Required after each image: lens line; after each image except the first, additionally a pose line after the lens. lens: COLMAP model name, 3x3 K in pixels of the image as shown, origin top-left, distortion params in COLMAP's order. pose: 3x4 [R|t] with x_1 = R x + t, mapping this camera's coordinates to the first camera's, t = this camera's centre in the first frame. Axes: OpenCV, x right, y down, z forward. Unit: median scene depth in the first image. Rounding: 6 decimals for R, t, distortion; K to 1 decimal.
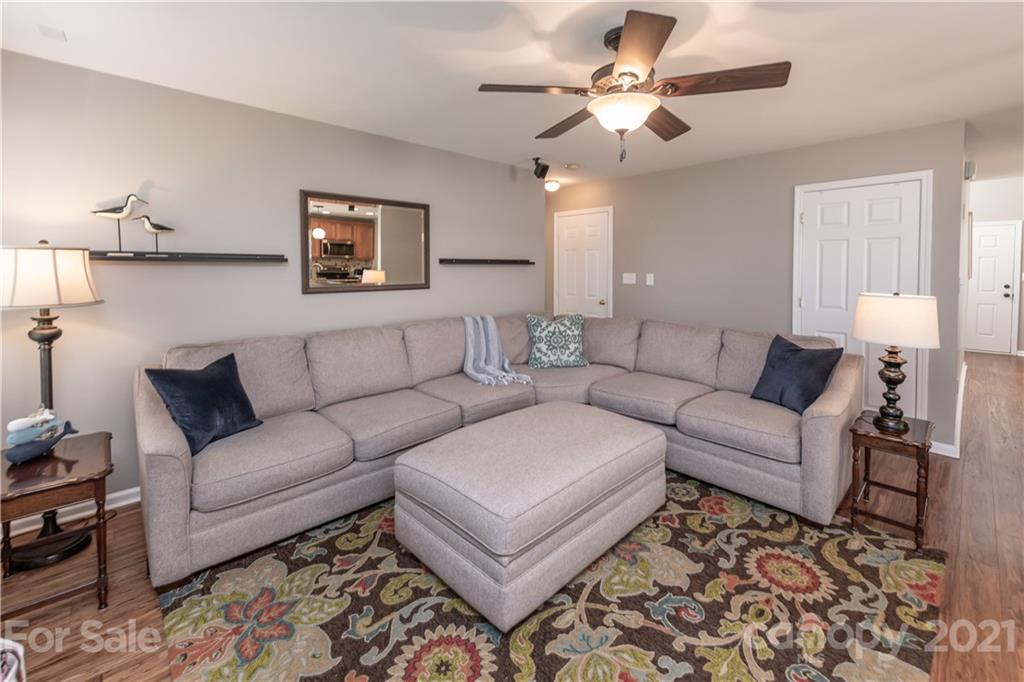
lens RADIAL K [[440.5, 0, 513.4], [0, 440.5, 281.0], [0, 0, 1]] dist [0.004252, -0.000200]
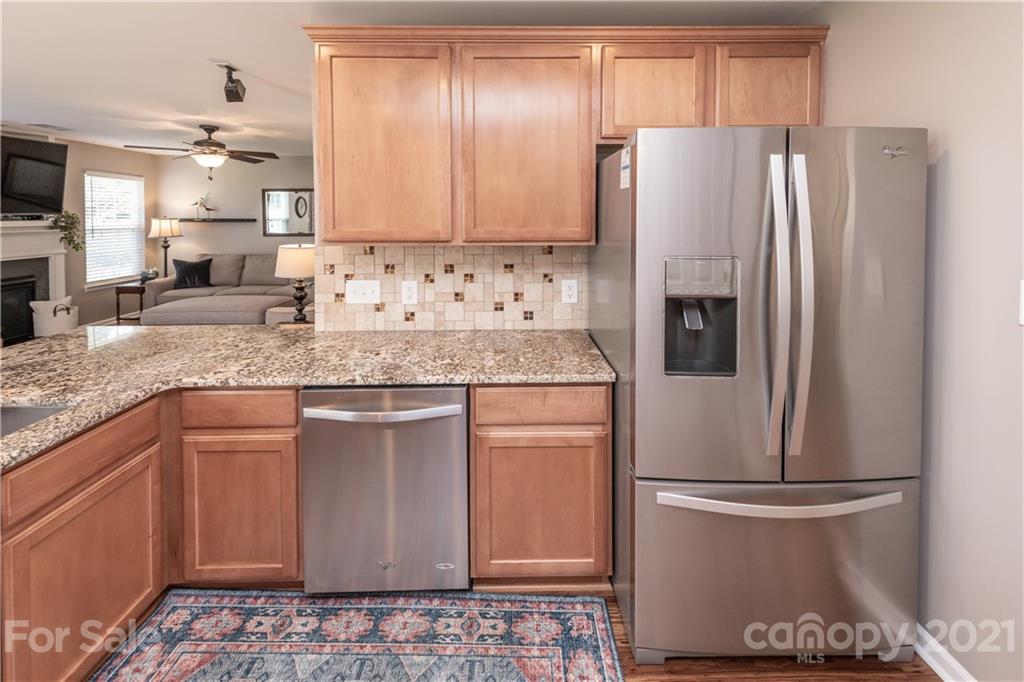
lens RADIAL K [[428.3, 0, 507.9], [0, 428.3, 226.7], [0, 0, 1]] dist [0.002964, 0.000077]
pose [[0.730477, 0.016243, -0.682745, 2.934278], [-0.018945, 0.999814, 0.003517, -0.076503], [0.682675, 0.010366, 0.730649, 0.451137]]
